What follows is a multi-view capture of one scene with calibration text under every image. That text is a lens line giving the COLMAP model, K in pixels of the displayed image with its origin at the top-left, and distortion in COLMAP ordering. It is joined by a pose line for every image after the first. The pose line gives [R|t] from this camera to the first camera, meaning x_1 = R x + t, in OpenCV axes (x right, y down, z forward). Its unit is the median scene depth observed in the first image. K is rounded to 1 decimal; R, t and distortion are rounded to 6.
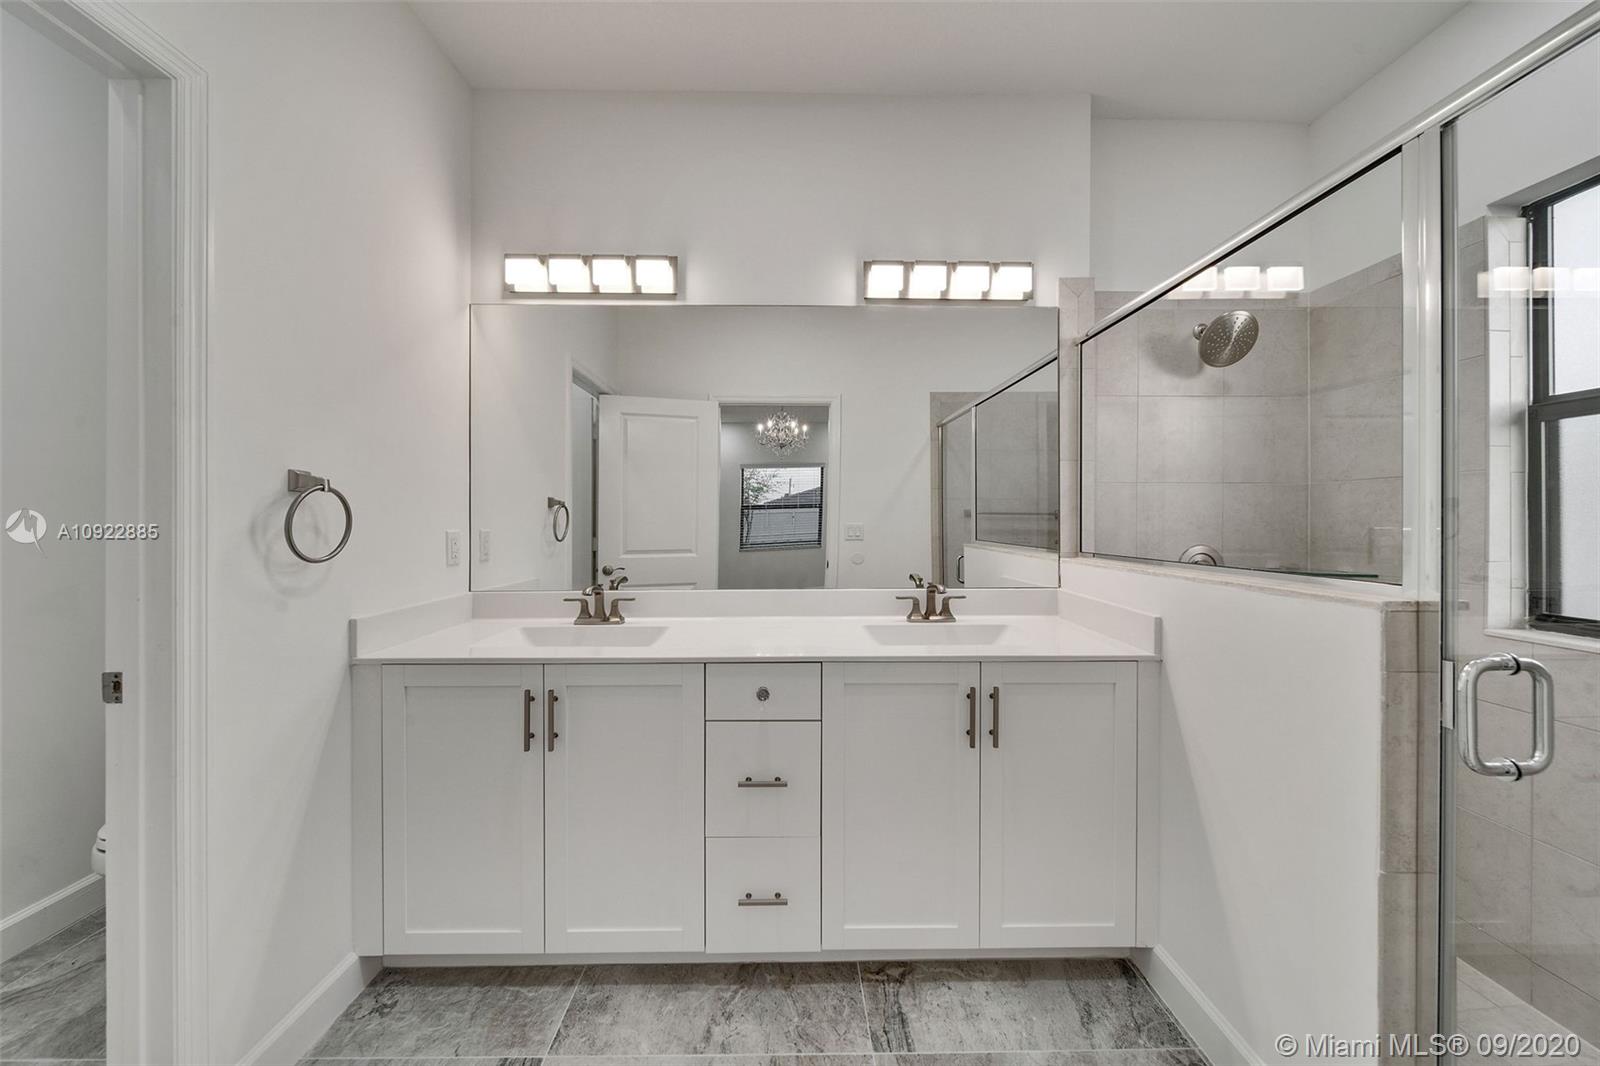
lens RADIAL K [[576.4, 0, 795.8], [0, 576.4, 518.5], [0, 0, 1]] dist [0.000237, -0.000177]
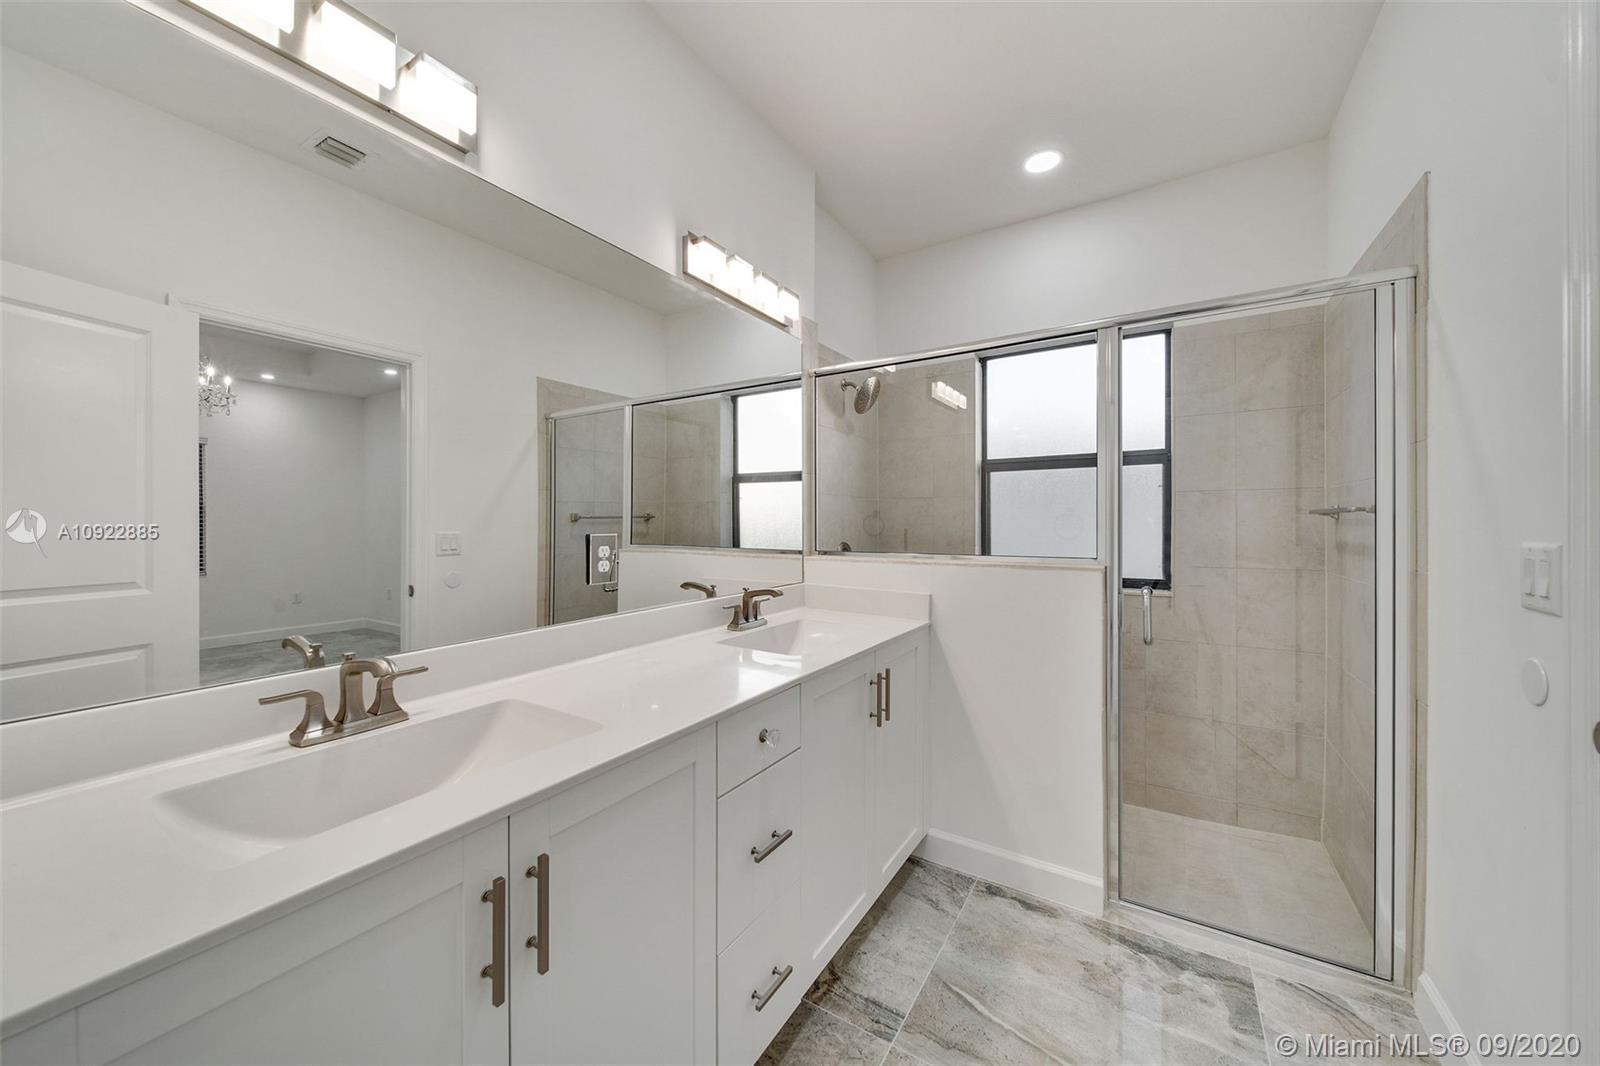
lens RADIAL K [[576.4, 0, 800.3], [0, 576.4, 528.0], [0, 0, 1]] dist [0.000237, -0.000177]
pose [[0.548002, -0.007556, 0.836443, -0.716186], [0.000279, 0.999961, 0.008850, -0.000583], [-0.836477, -0.004616, 0.547983, 0.513230]]
